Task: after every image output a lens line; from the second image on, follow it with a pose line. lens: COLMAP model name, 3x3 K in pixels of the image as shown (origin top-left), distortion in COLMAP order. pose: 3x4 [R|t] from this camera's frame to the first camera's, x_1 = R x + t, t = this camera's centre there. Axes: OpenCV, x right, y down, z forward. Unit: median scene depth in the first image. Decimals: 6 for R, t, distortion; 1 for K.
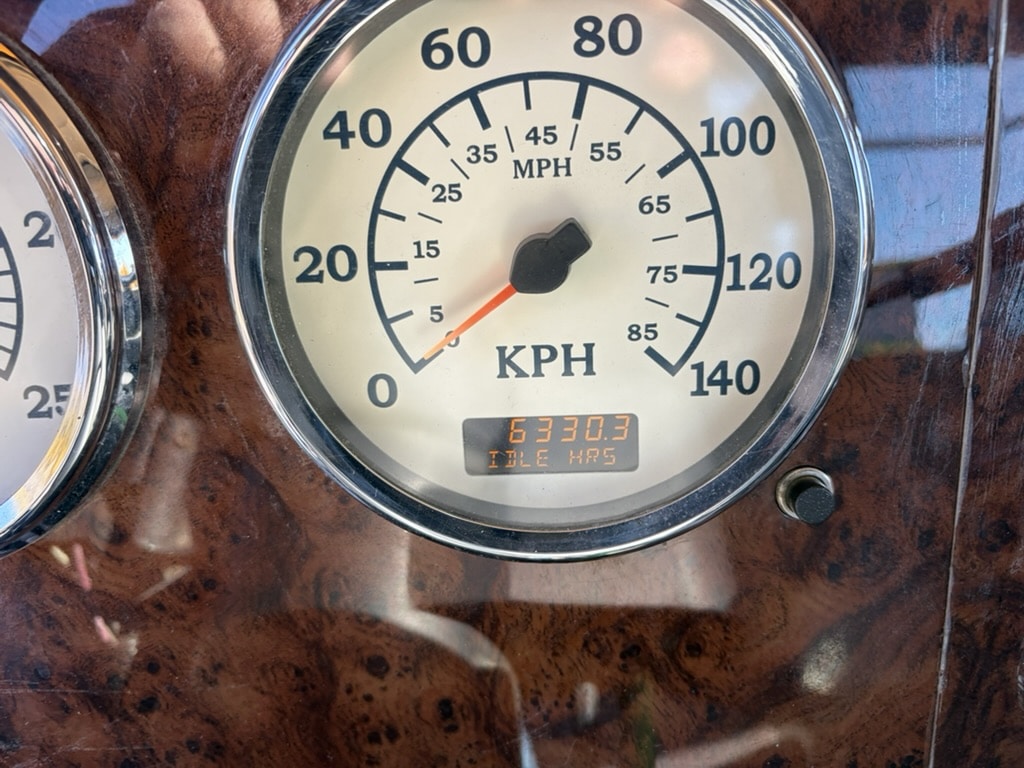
lens RADIAL K [[797.7, 0, 505.4], [0, 797.7, 403.6], [0, 0, 1]] dist [0.012590, -0.014835]
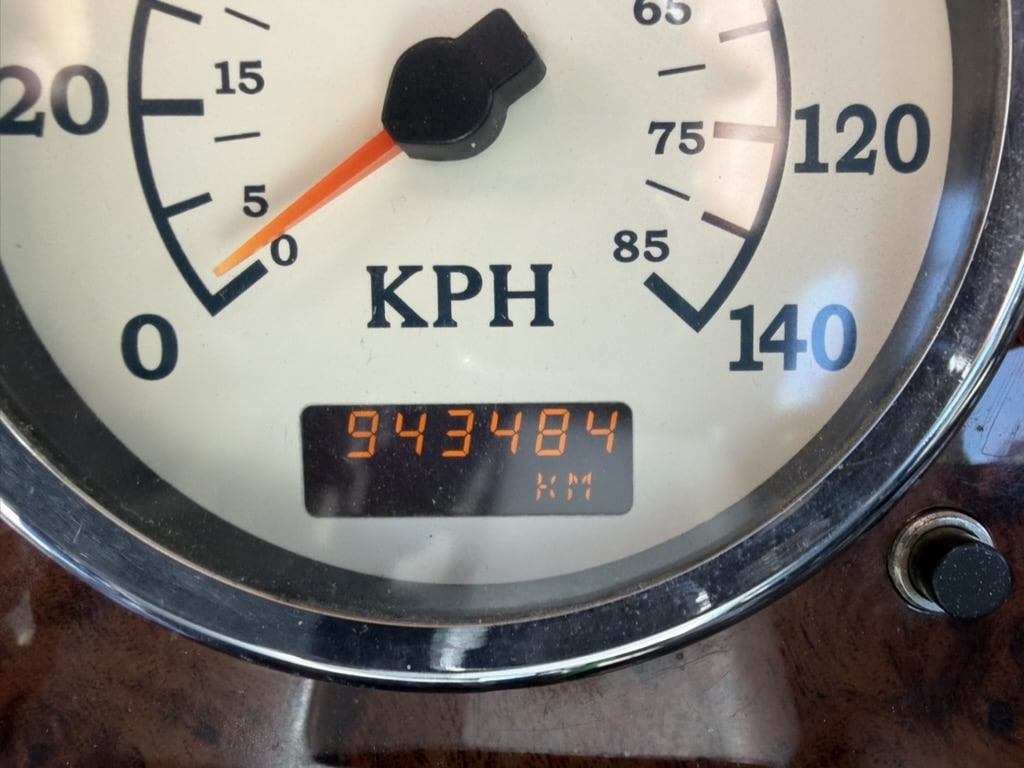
lens RADIAL K [[797.7, 0, 558.3], [0, 797.7, 384.9], [0, 0, 1]] dist [0.012590, -0.014835]
pose [[0.998495, 0.030321, 0.045691, 0.094947], [-0.023308, 0.988882, -0.146863, 0.082570], [-0.049636, 0.145577, 0.988101, 0.484950]]
